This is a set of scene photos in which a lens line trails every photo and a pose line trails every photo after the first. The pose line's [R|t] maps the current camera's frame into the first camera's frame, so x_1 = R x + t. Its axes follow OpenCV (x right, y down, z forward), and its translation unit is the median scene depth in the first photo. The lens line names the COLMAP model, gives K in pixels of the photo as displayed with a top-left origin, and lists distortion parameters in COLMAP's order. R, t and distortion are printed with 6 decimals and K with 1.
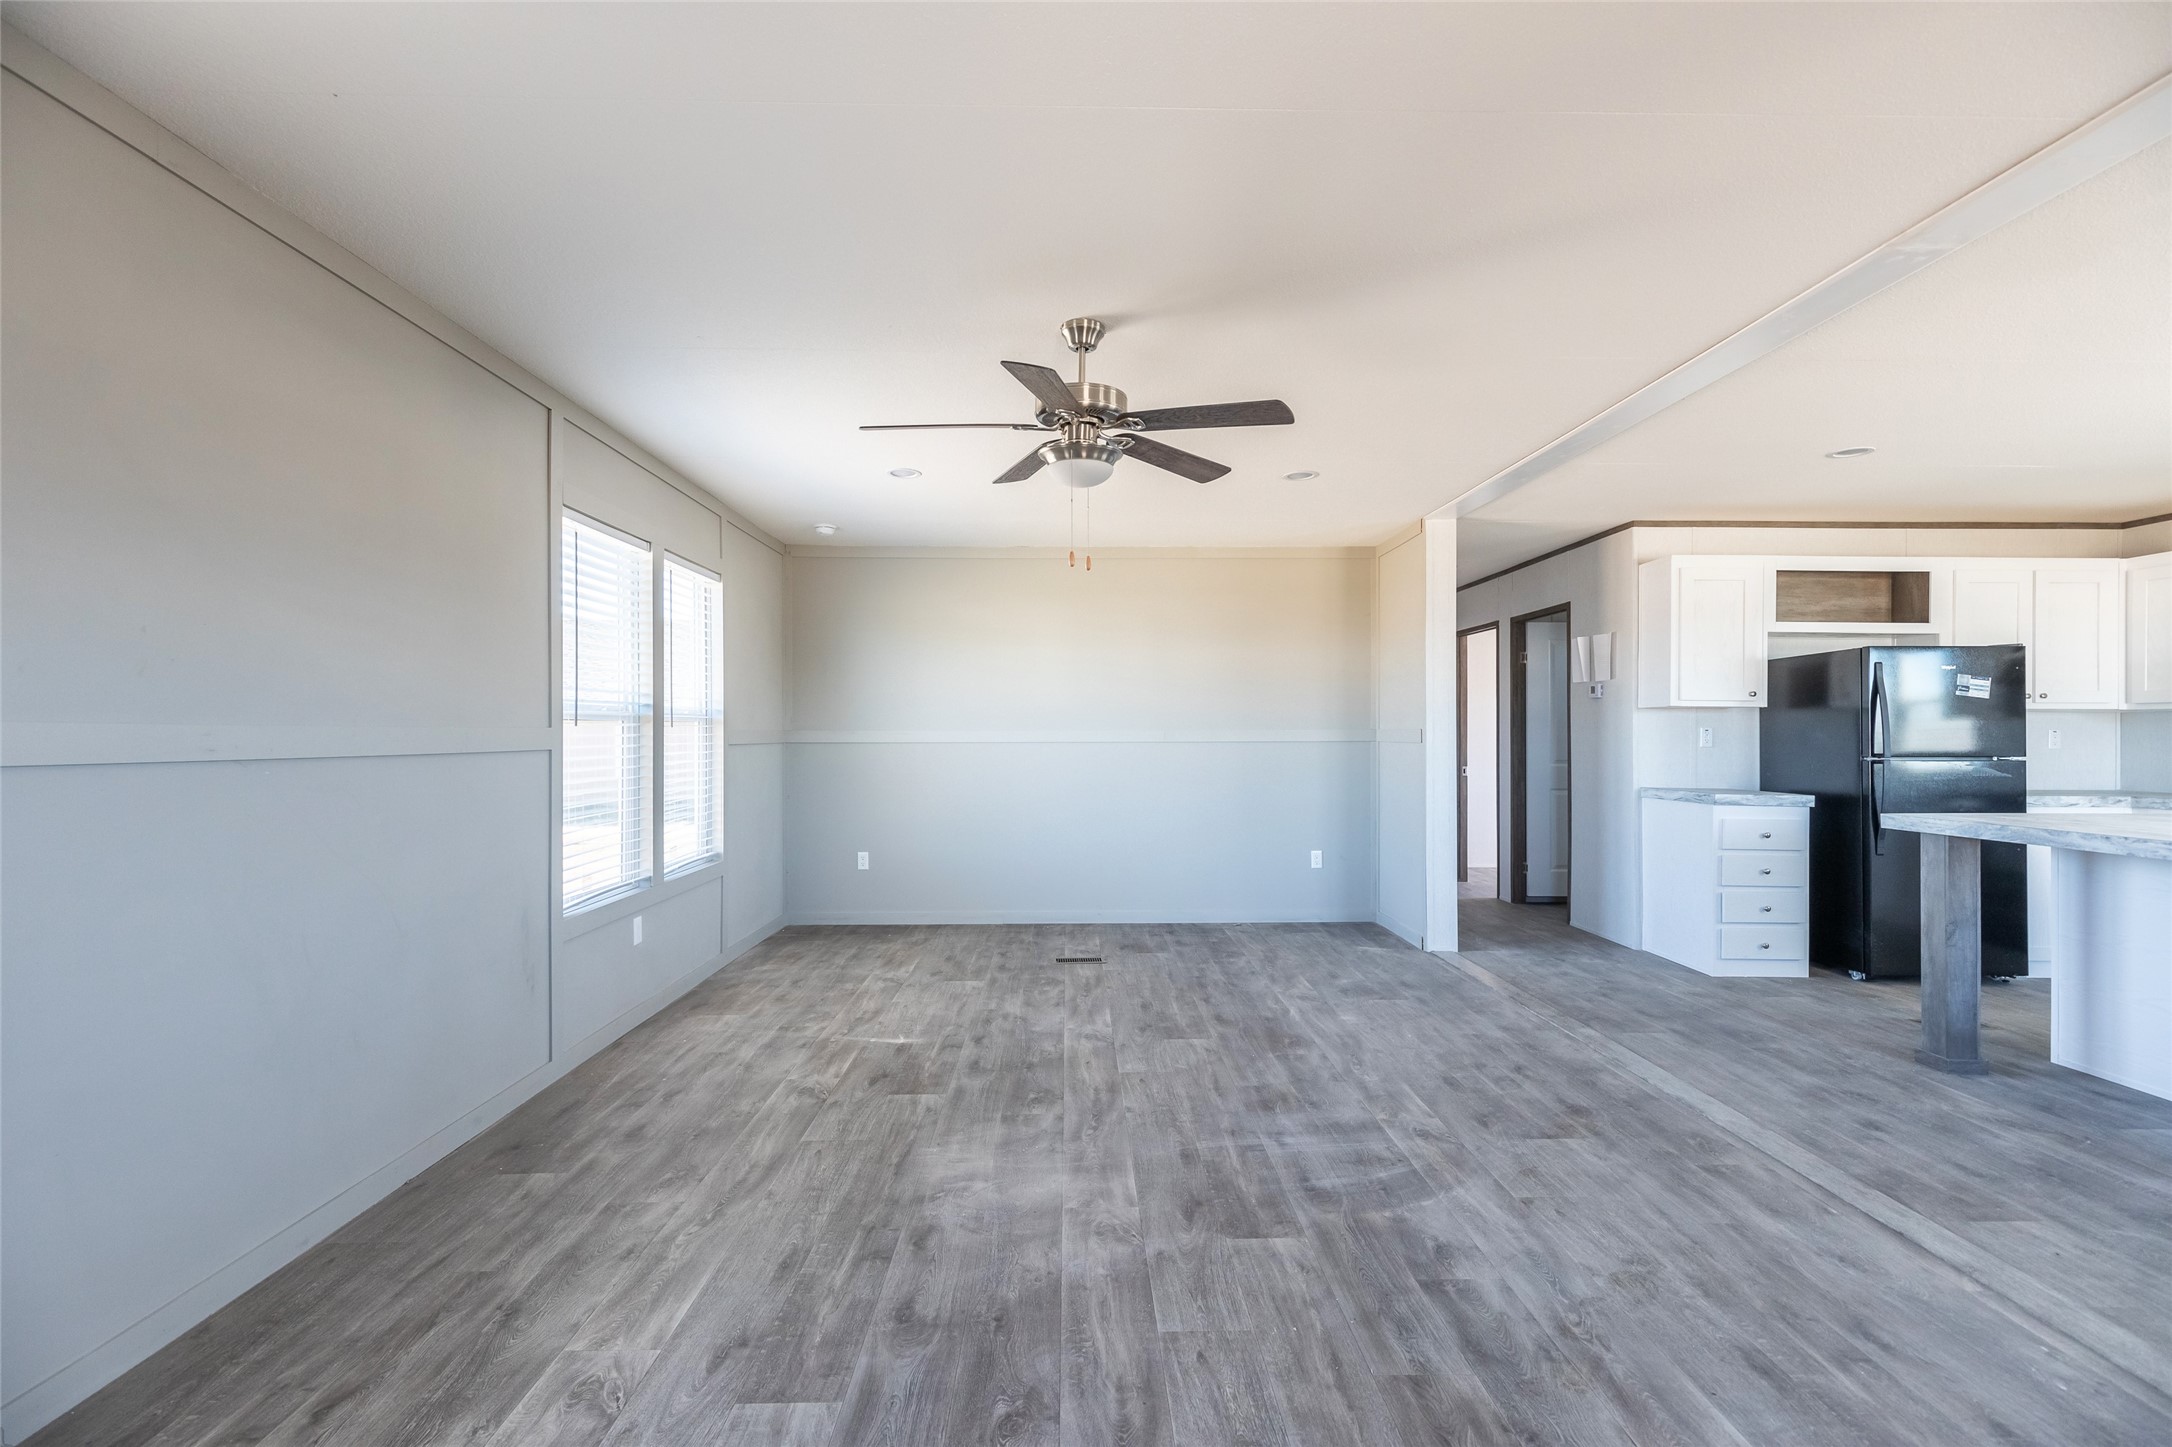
lens RADIAL K [[961.3, 0, 1082.7], [0, 961.3, 728.0], [0, 0, 1]] dist [-0.002554, -0.000217]
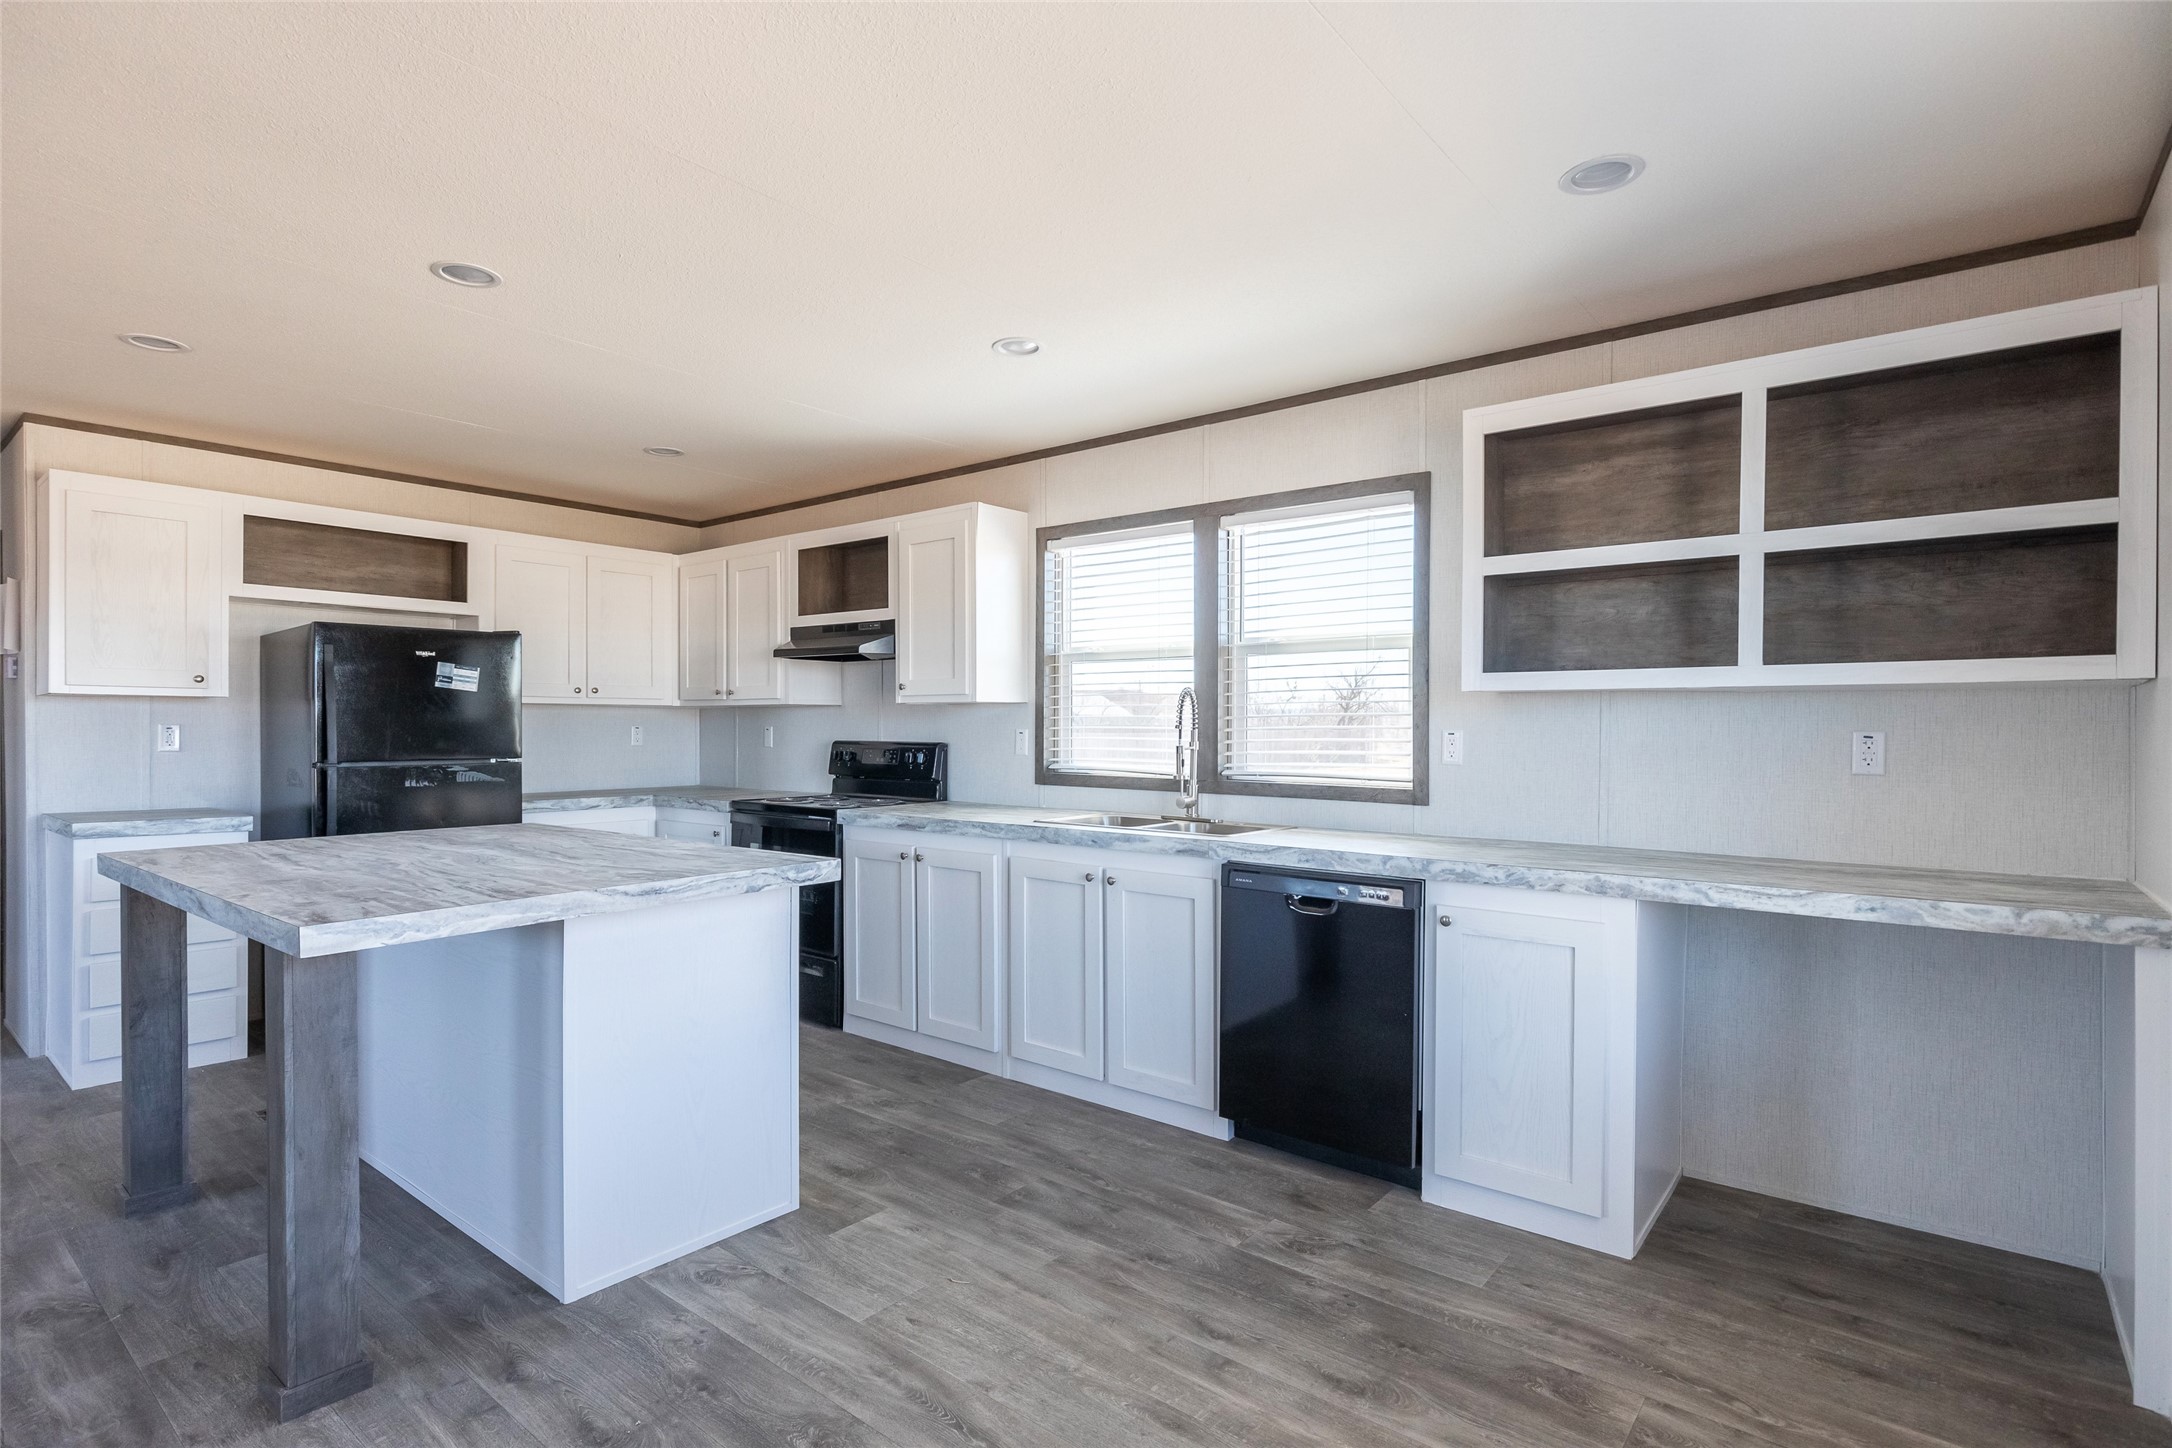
lens RADIAL K [[1047.3, 0, 1086.6], [0, 1047.3, 720.4], [0, 0, 1]] dist [-0.004457, -0.001513]
pose [[0.636028, -0.000494, 0.771666, 0.616001], [-0.003594, 0.999987, 0.003603, -0.011130], [-0.771657, -0.005065, 0.636018, -0.030751]]
